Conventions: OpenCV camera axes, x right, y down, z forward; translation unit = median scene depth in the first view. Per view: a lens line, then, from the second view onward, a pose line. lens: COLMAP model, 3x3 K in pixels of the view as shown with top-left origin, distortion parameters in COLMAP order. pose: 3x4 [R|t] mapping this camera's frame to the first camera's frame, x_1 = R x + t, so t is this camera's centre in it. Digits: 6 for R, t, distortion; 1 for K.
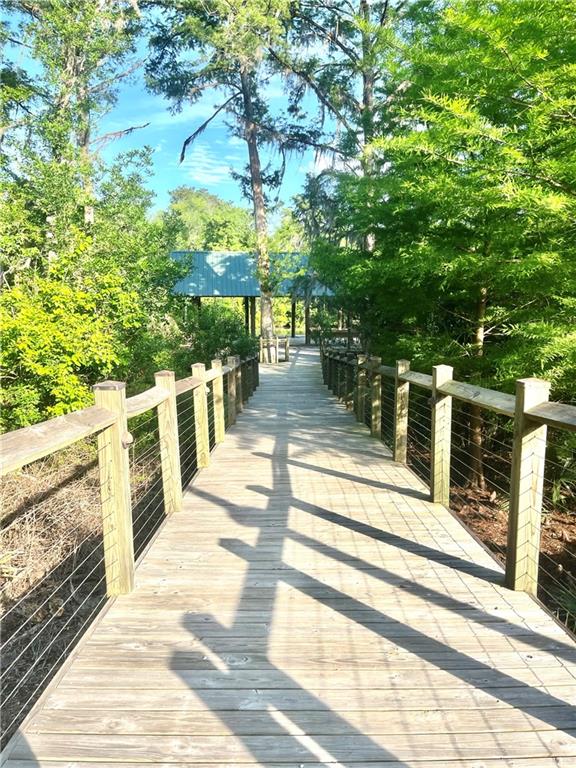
lens RADIAL K [[581.4, 0, 288.0], [0, 581.4, 384.0], [0, 0, 1]] dist [-0.001799, -0.001243]
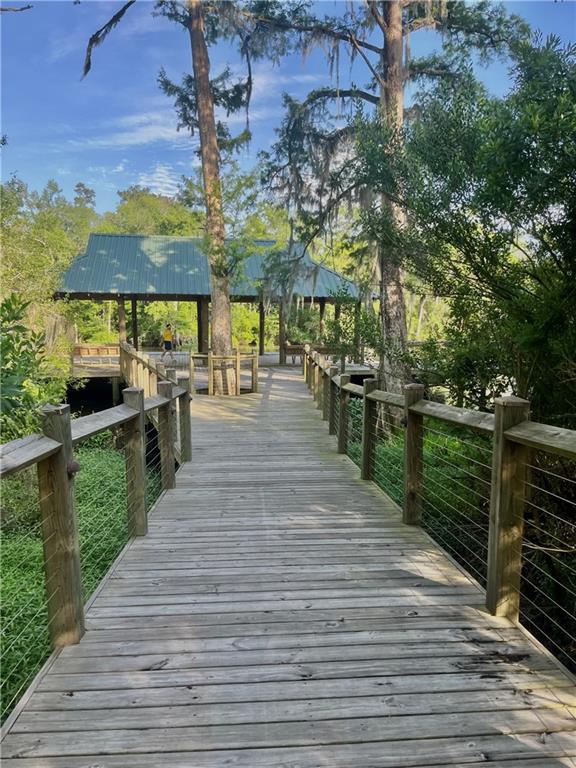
lens RADIAL K [[581.4, 0, 288.0], [0, 581.4, 384.0], [0, 0, 1]] dist [-0.001799, -0.001243]
pose [[0.998157, -0.005787, 0.060414, -0.004287], [0.008089, 0.999248, -0.037932, -0.016709], [-0.060149, 0.038351, 0.997452, 0.286274]]
